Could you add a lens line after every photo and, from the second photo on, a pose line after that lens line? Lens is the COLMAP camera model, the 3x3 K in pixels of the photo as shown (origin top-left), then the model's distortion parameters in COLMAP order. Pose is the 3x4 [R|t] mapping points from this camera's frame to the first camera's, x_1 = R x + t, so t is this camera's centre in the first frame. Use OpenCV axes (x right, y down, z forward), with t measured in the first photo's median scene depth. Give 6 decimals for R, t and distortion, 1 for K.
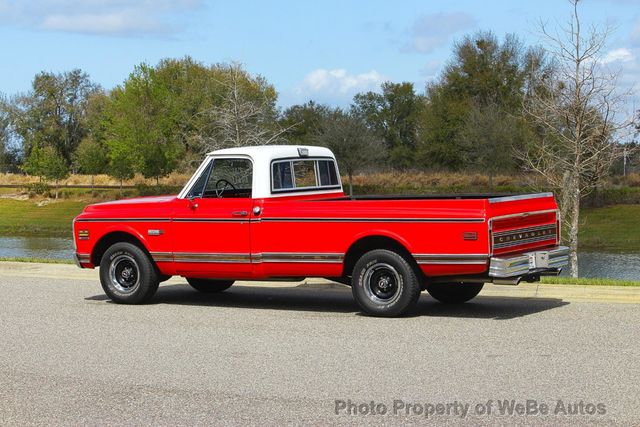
lens RADIAL K [[1623.4, 0, 320.0], [0, 1623.4, 213.5], [0, 0, 1]] dist [-0.379335, 0.240939]
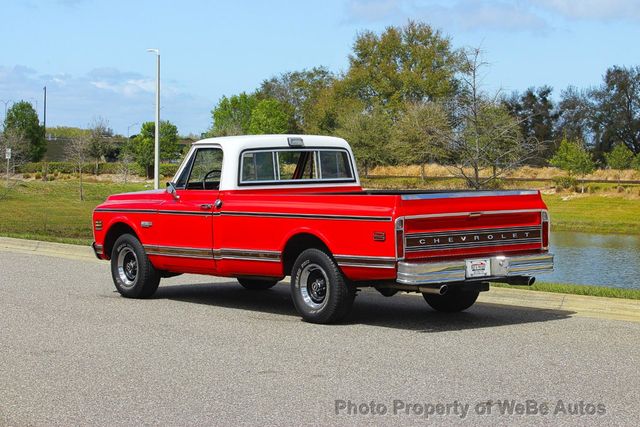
lens RADIAL K [[1623.4, 0, 320.0], [0, 1623.4, 213.5], [0, 0, 1]] dist [-0.379335, 0.240939]
pose [[0.929002, 0.022612, -0.369383, 0.350044], [-0.021400, 0.999744, 0.007380, -0.004073], [0.369455, 0.001048, 0.929248, 0.145015]]
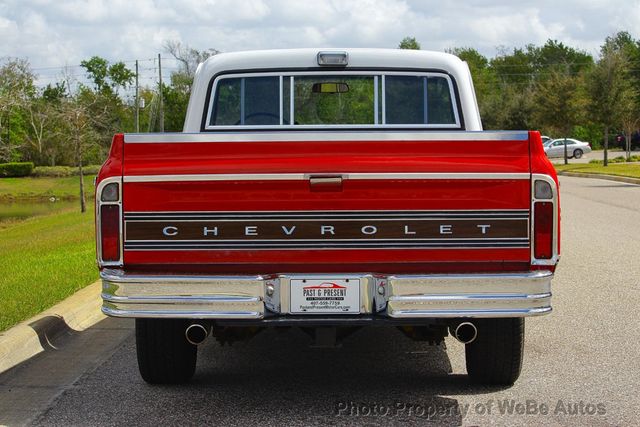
lens RADIAL K [[1623.4, 0, 320.0], [0, 1623.4, 213.5], [0, 0, 1]] dist [-0.379335, 0.240939]
pose [[0.481763, 0.041838, -0.875302, 0.453477], [-0.042553, 0.998798, 0.024320, -0.000387], [0.875268, 0.025530, 0.482964, 0.753189]]
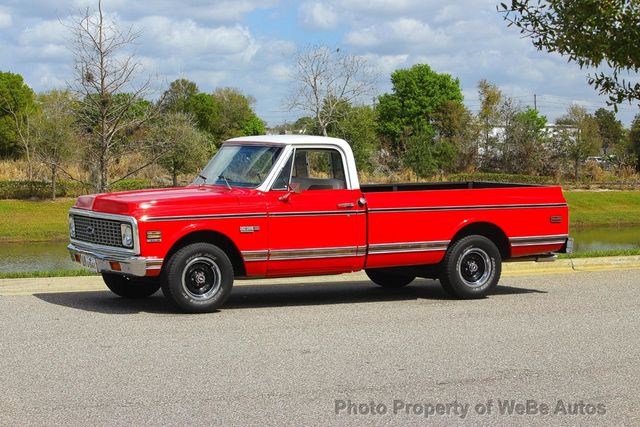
lens RADIAL K [[1623.4, 0, 320.0], [0, 1623.4, 213.5], [0, 0, 1]] dist [-0.379335, 0.240939]
pose [[0.520661, -0.025753, 0.853375, -0.851313], [0.024968, 0.999577, 0.014931, -0.009612], [-0.853398, 0.013534, 0.521084, 0.497917]]
